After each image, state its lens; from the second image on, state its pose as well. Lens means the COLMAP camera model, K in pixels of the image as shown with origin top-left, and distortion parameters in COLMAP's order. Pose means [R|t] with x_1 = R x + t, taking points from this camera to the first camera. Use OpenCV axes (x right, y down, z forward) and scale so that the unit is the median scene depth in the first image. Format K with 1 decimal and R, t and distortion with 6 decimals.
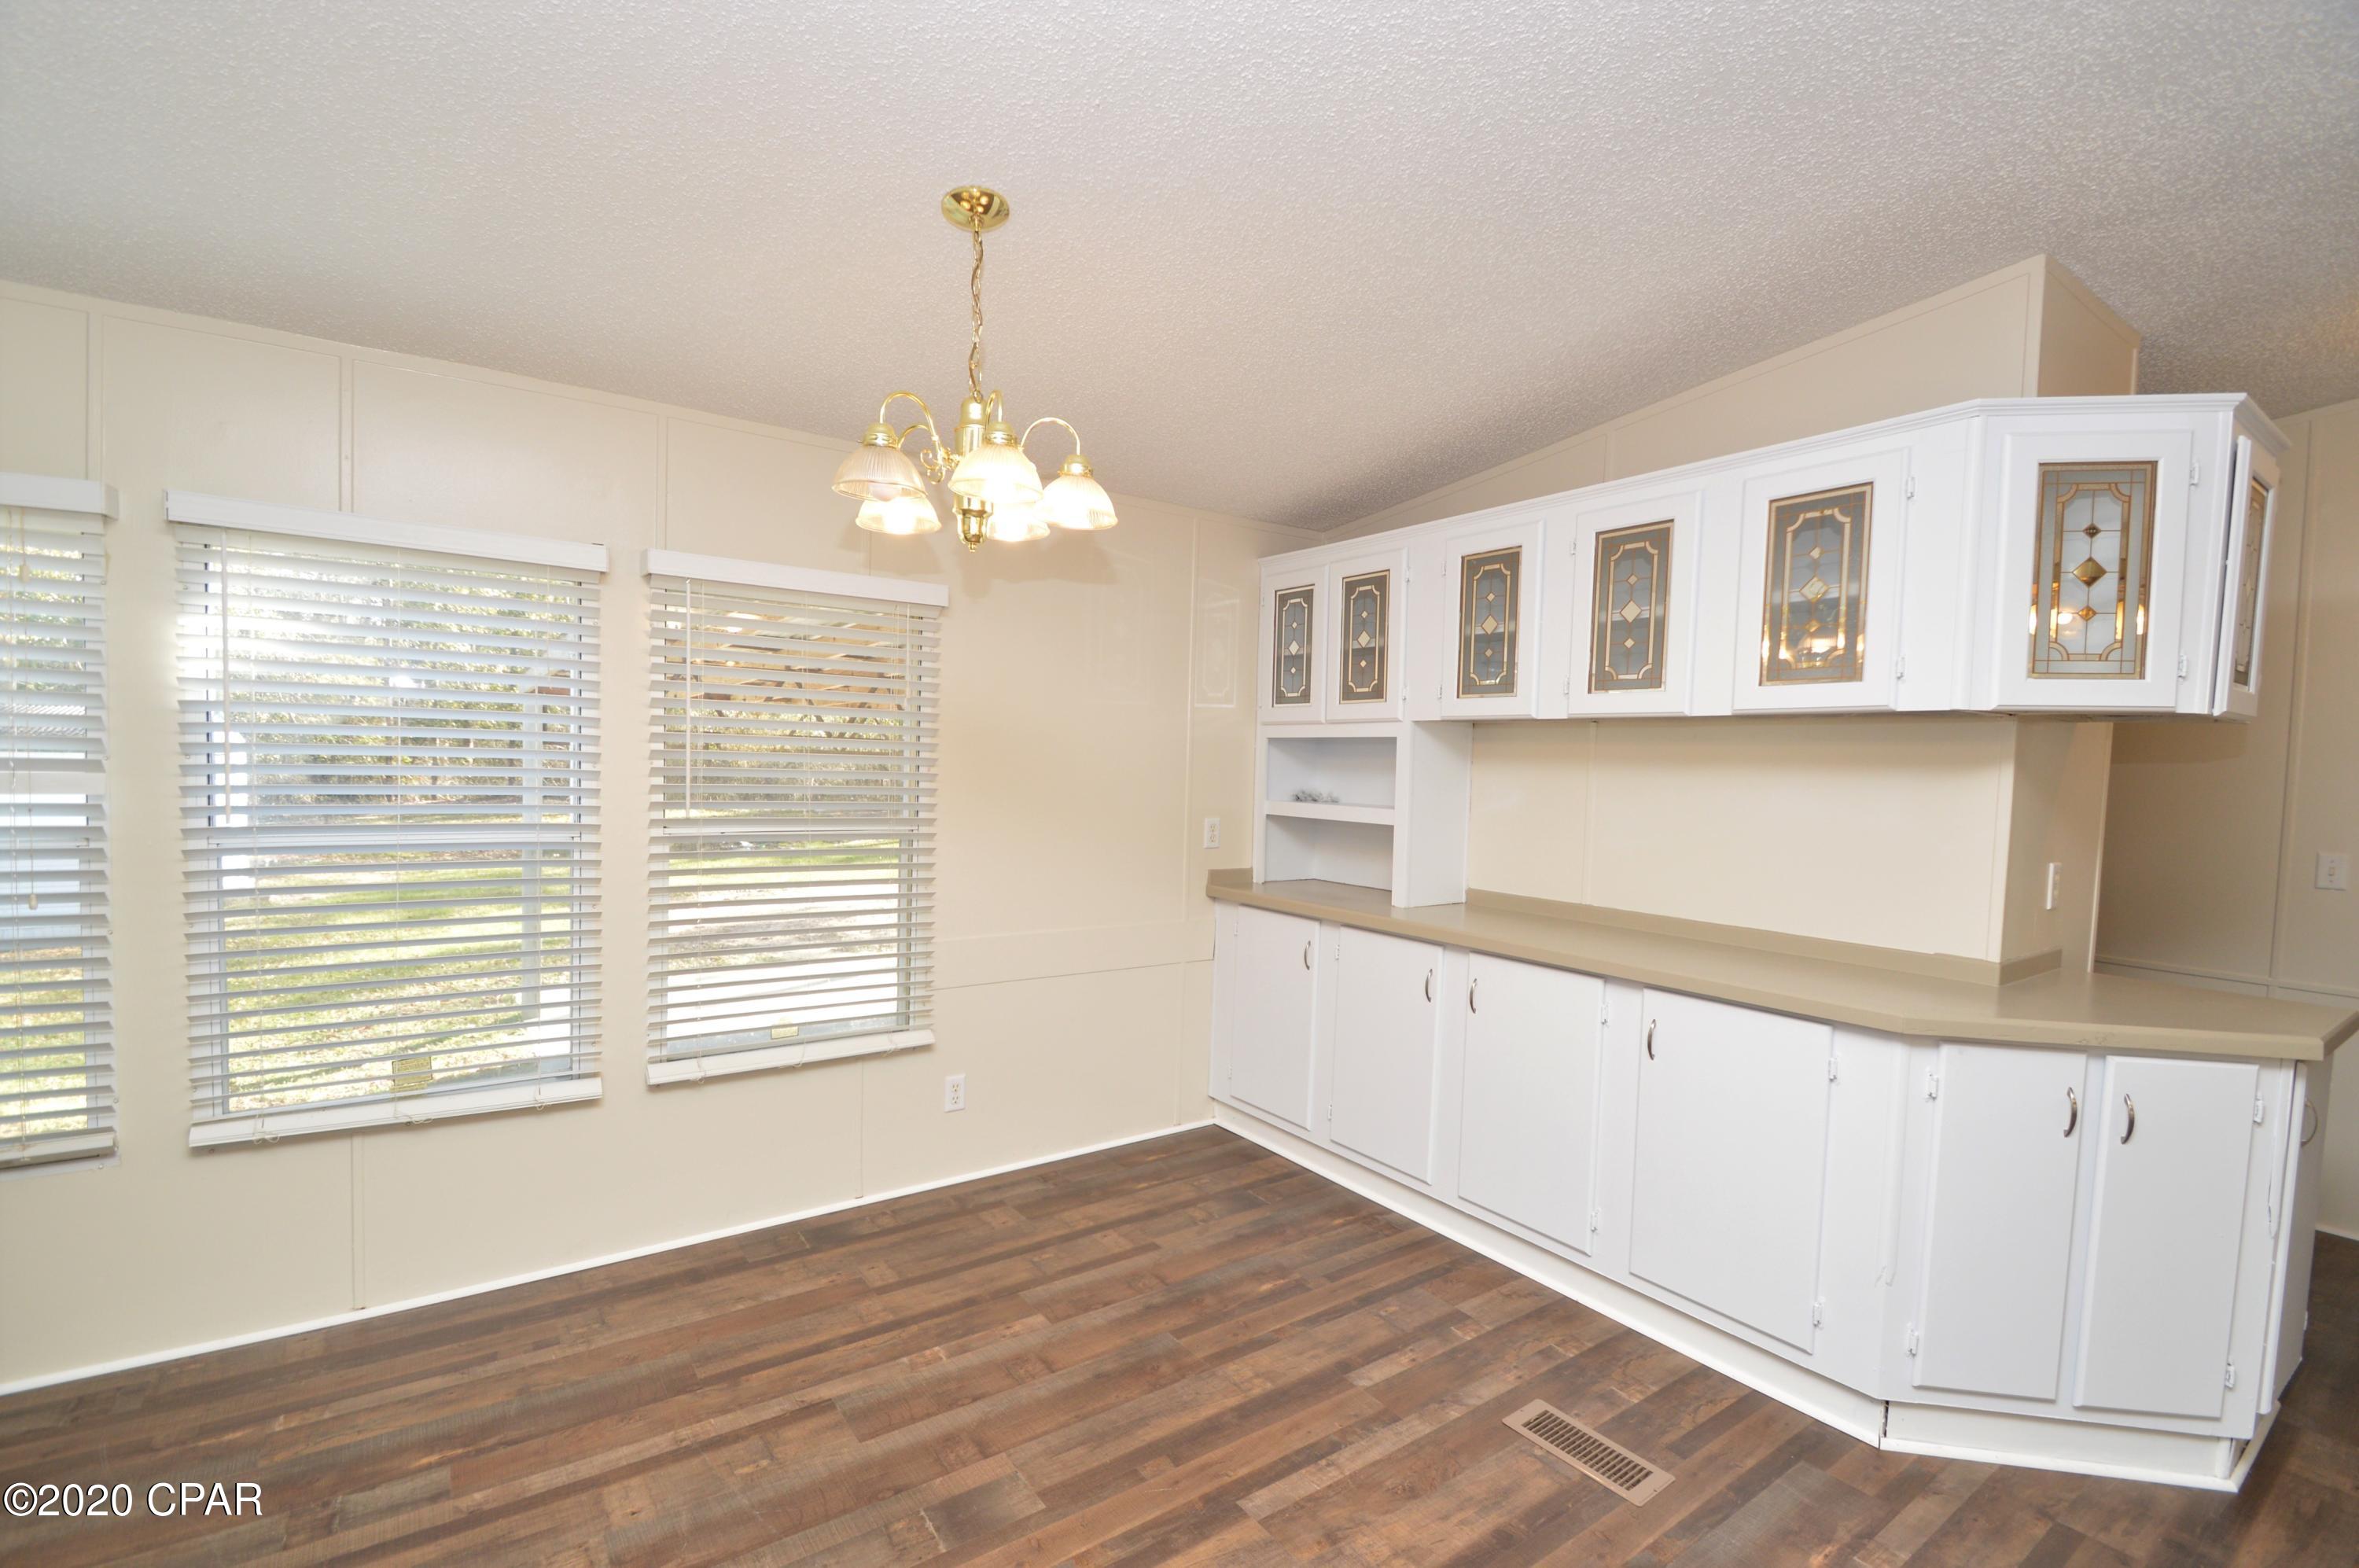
lens RADIAL K [[1043.9, 0, 1169.6], [0, 1043.9, 813.8], [0, 0, 1]] dist [0.009549, -0.013261]
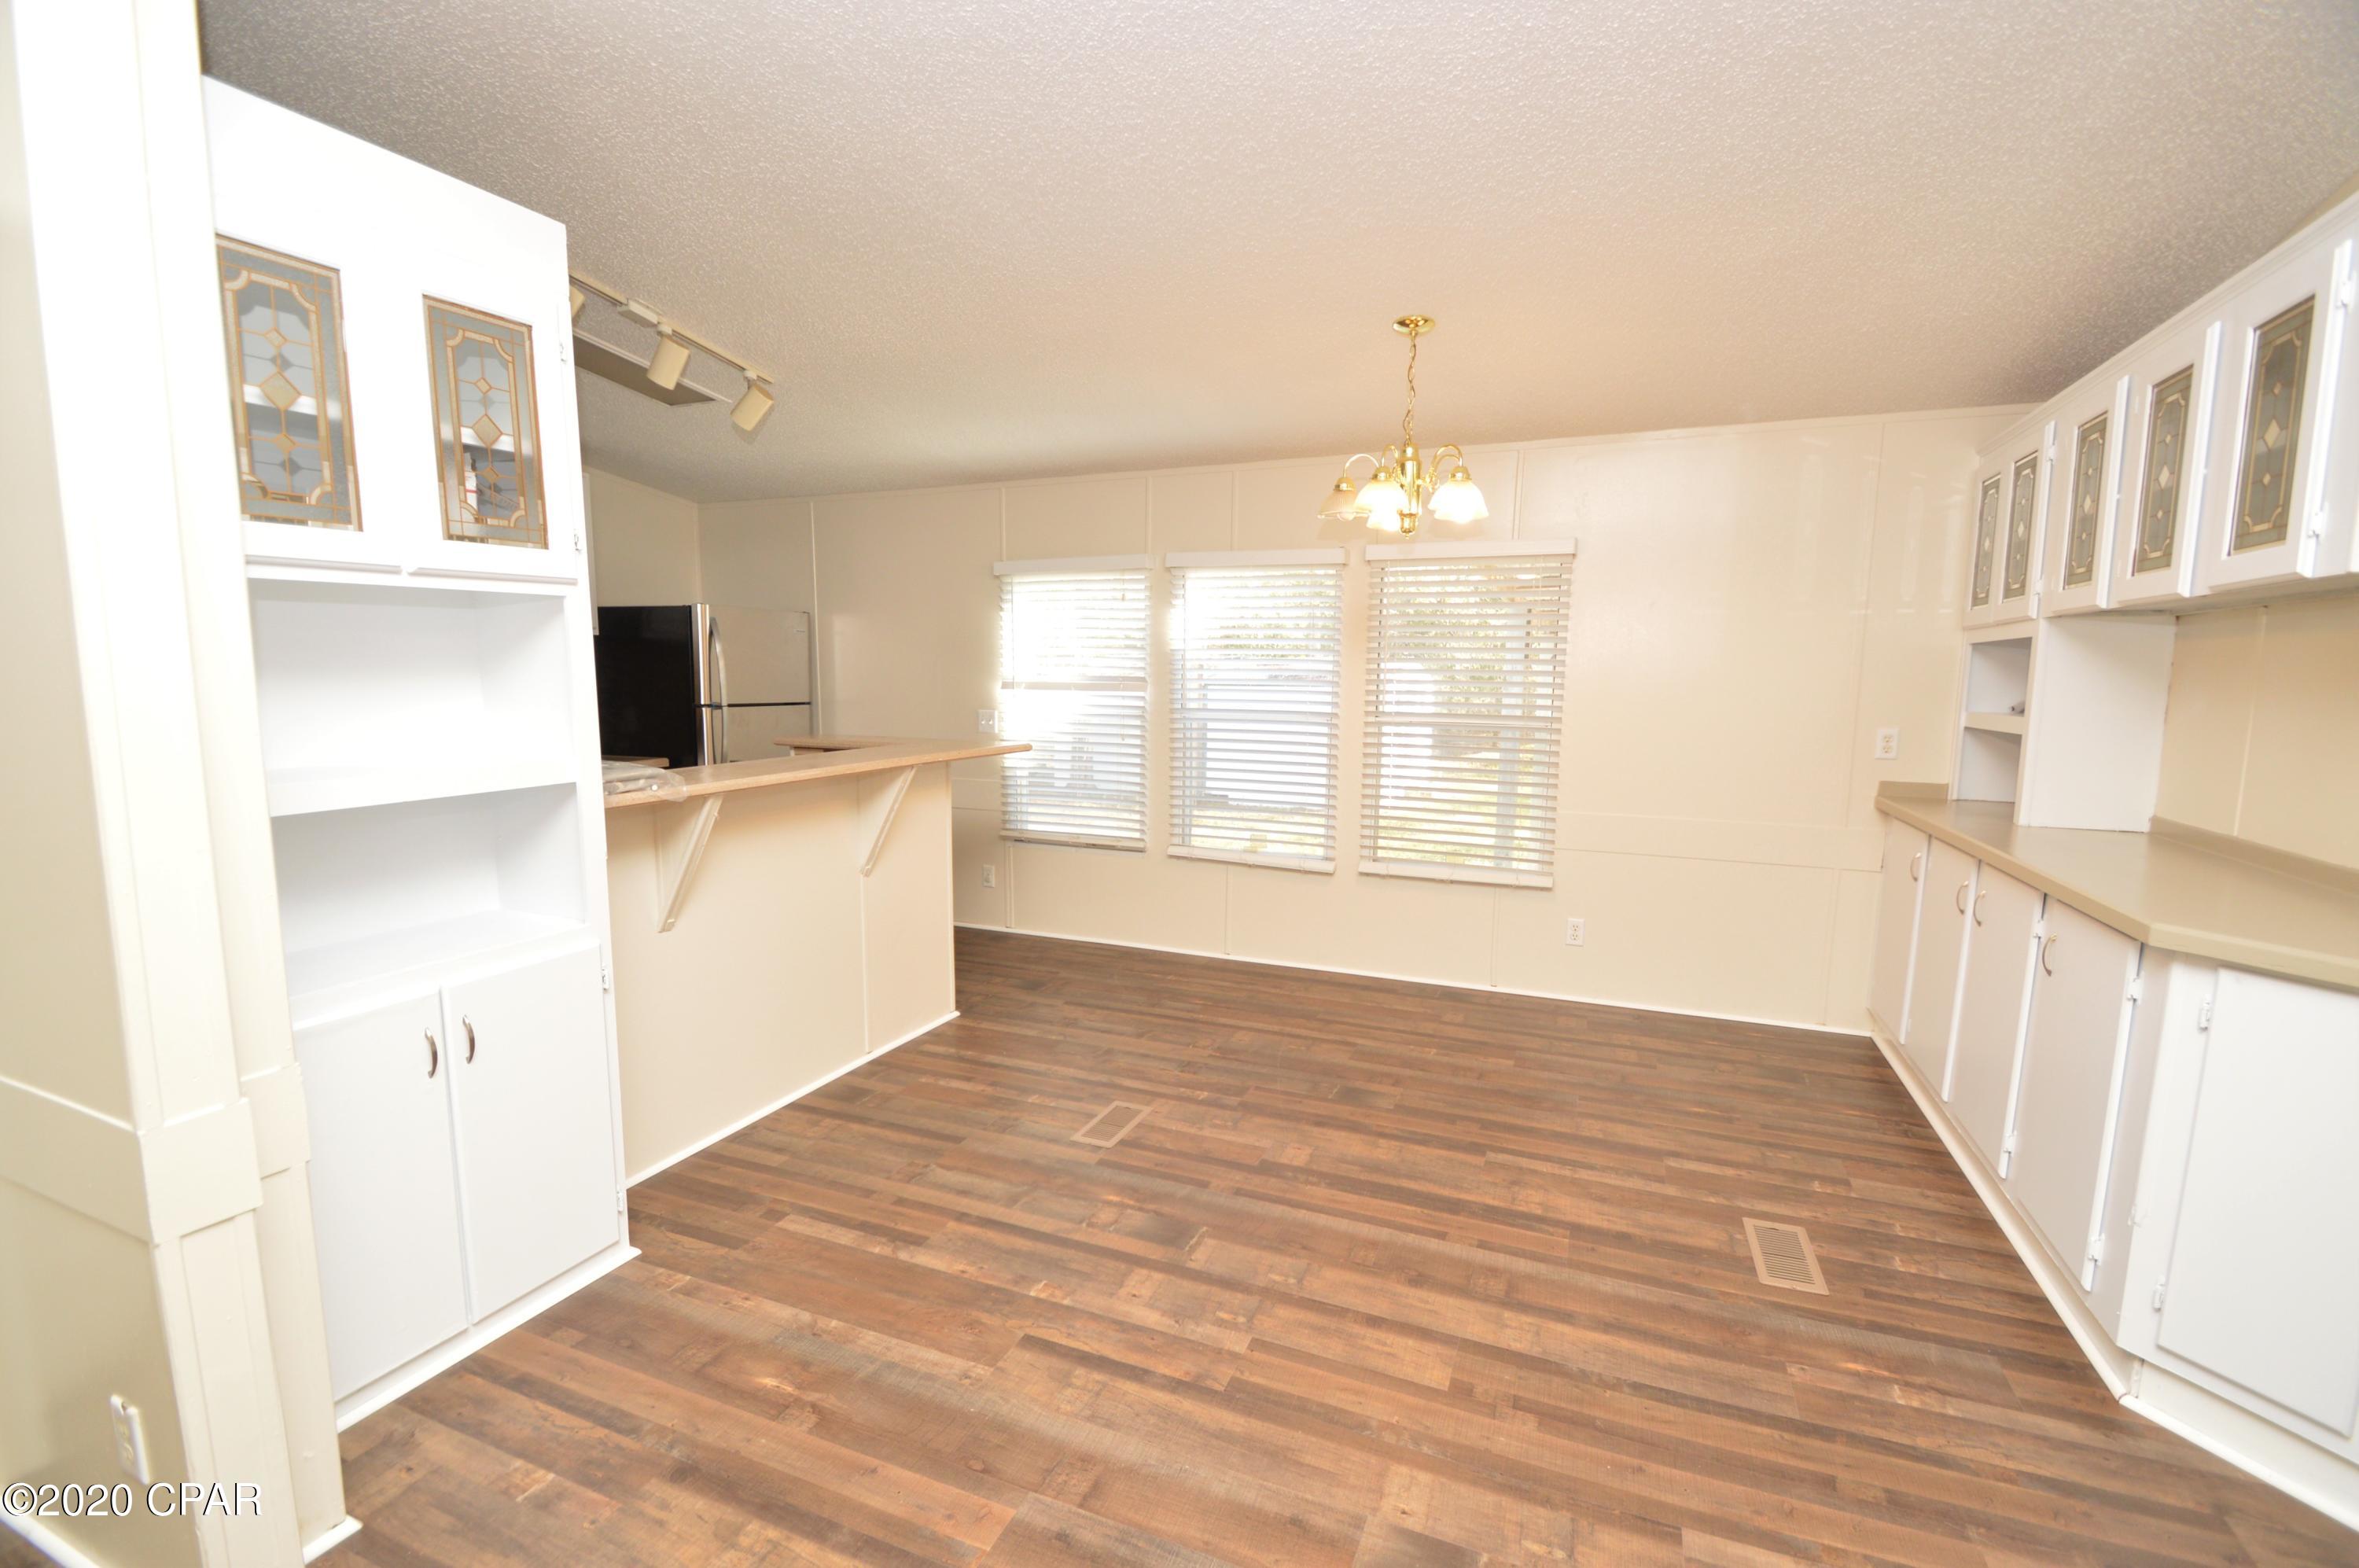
lens RADIAL K [[1043.9, 0, 1158.3], [0, 1043.9, 798.1], [0, 0, 1]] dist [0.009549, -0.013261]
pose [[0.527187, 0.081364, -0.845845, 0.845718], [-0.041618, 0.996683, 0.069935, 0.047907], [0.848730, -0.001667, 0.528824, -0.168140]]
